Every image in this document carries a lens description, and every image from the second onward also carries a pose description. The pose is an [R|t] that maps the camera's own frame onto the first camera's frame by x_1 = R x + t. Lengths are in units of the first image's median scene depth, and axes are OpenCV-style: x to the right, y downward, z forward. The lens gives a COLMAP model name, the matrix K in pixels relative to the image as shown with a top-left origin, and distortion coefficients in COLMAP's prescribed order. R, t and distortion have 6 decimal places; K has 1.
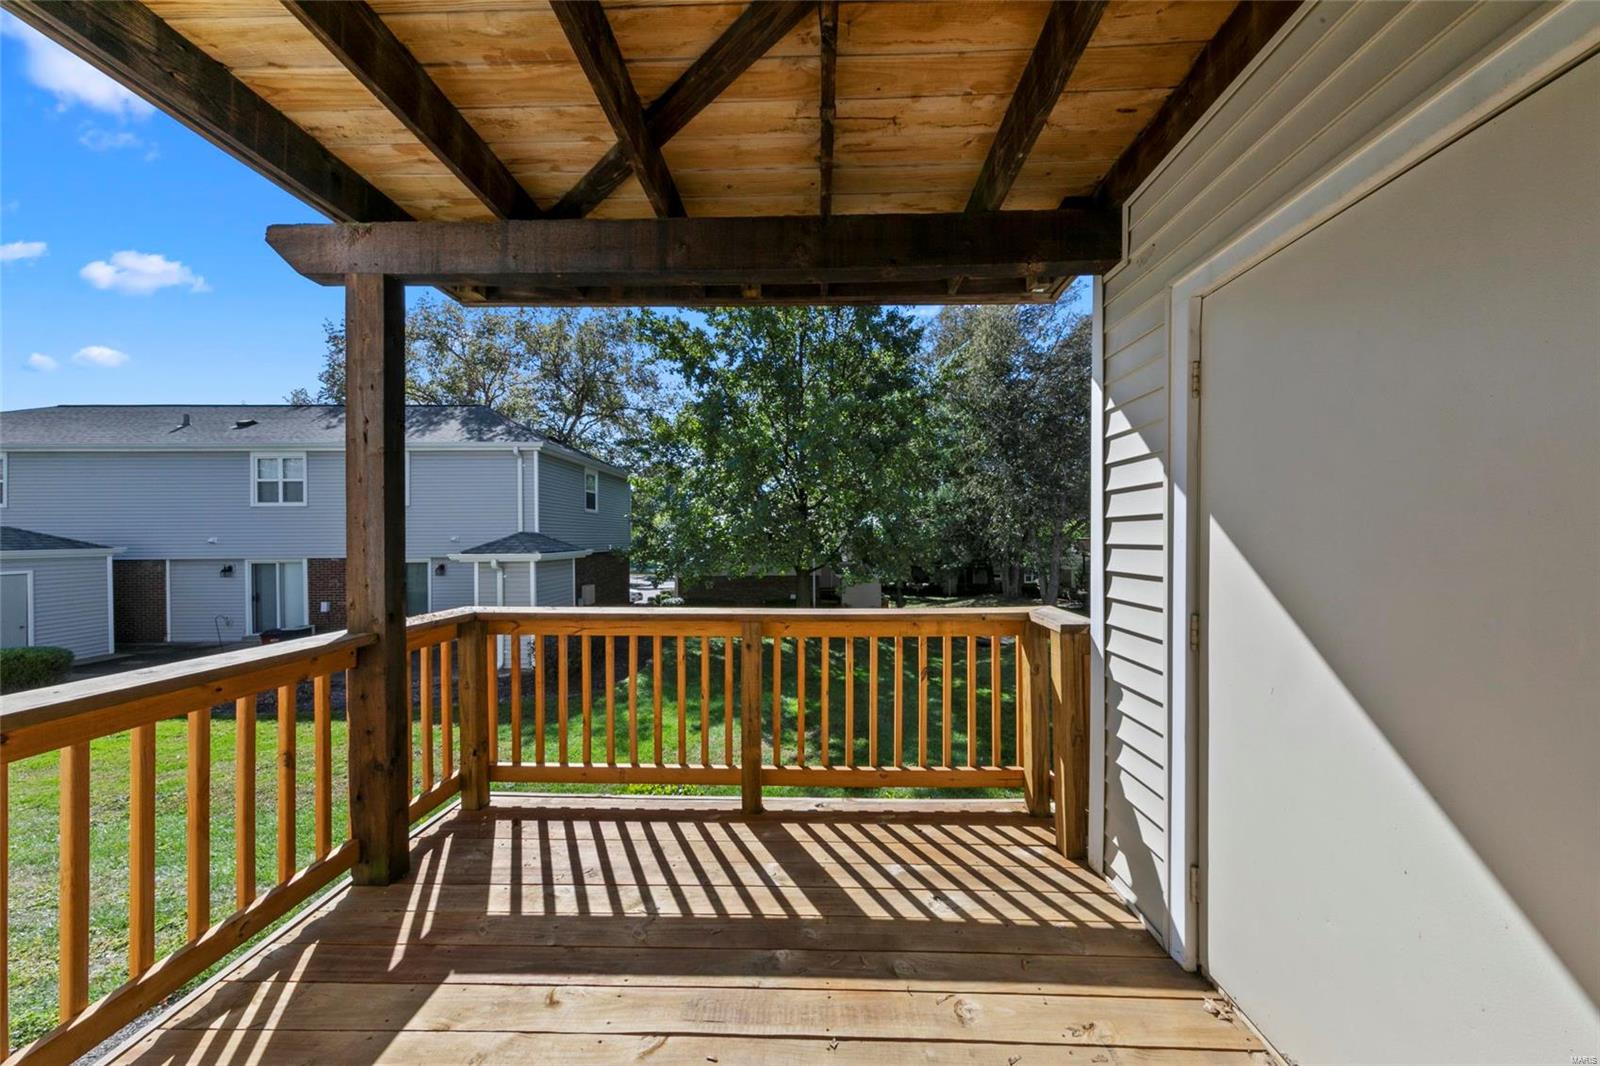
lens RADIAL K [[507.4, 0, 802.6], [0, 507.4, 535.3], [0, 0, 1]] dist [0.000191, 0.000001]
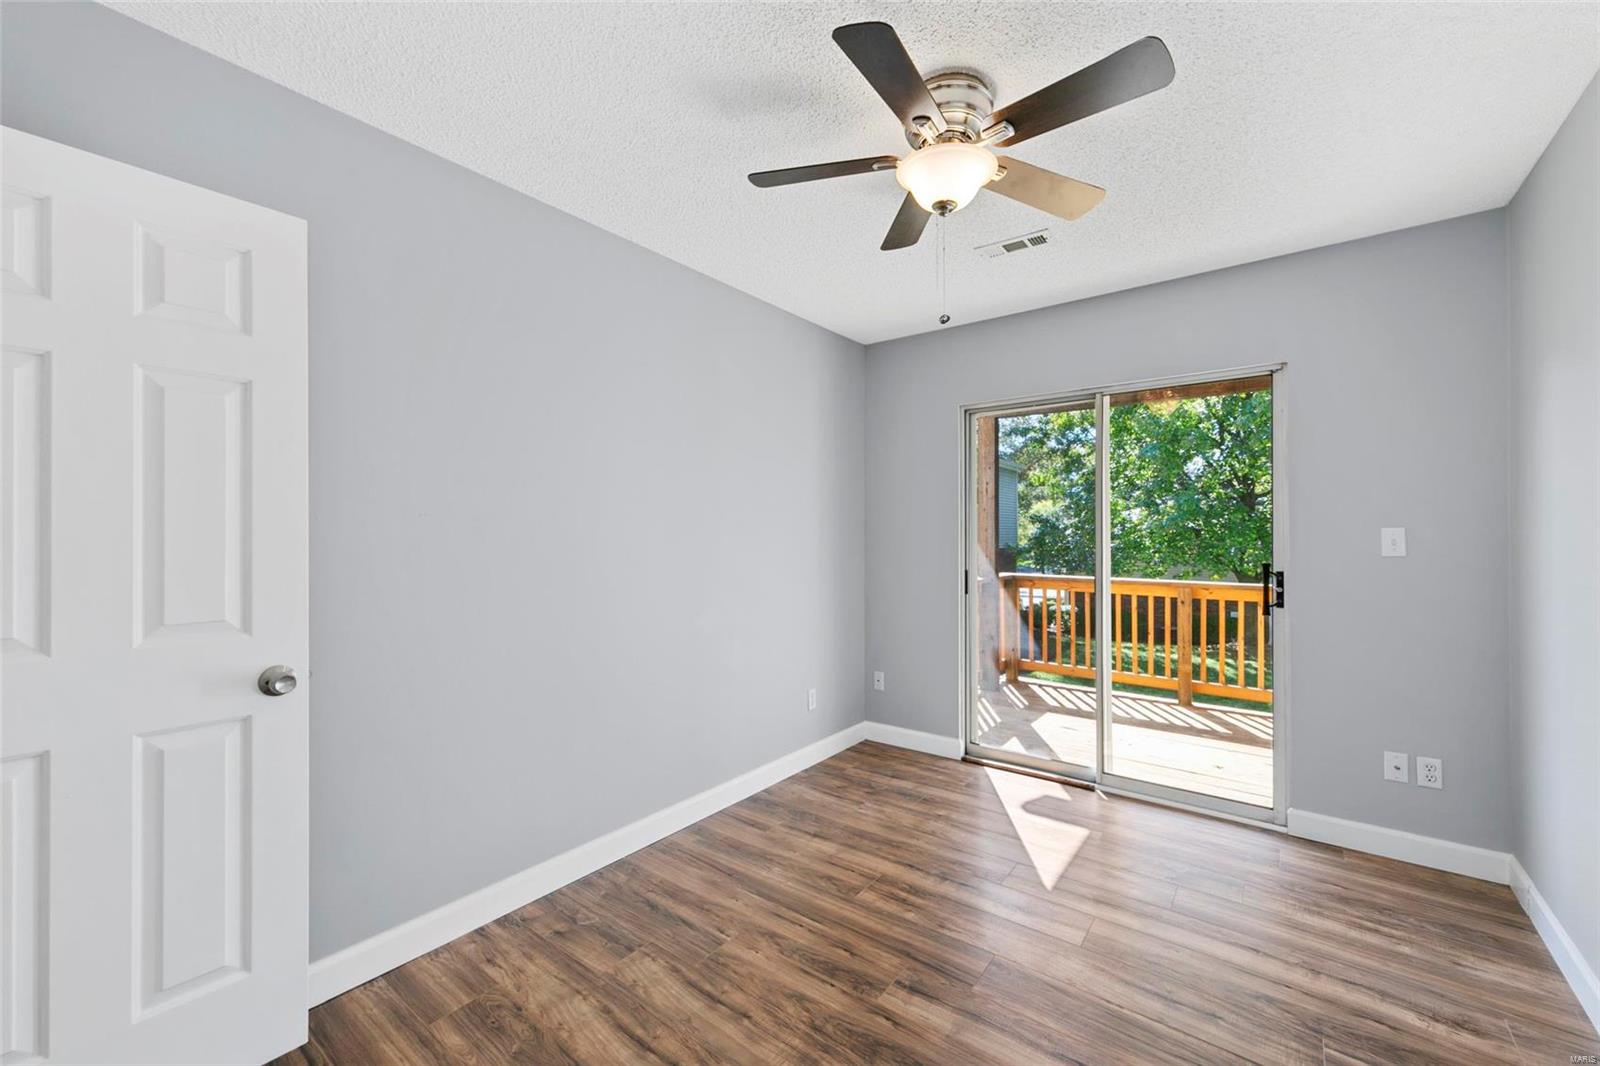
lens RADIAL K [[613.7, 0, 808.5], [0, 613.7, 525.5], [0, 0, 1]] dist [0.007421, -0.000307]
pose [[0.808899, -0.004273, -0.587932, 0.013419], [-0.000532, 0.999968, -0.008000, -0.001852], [0.587947, 0.006784, 0.808871, -0.206645]]
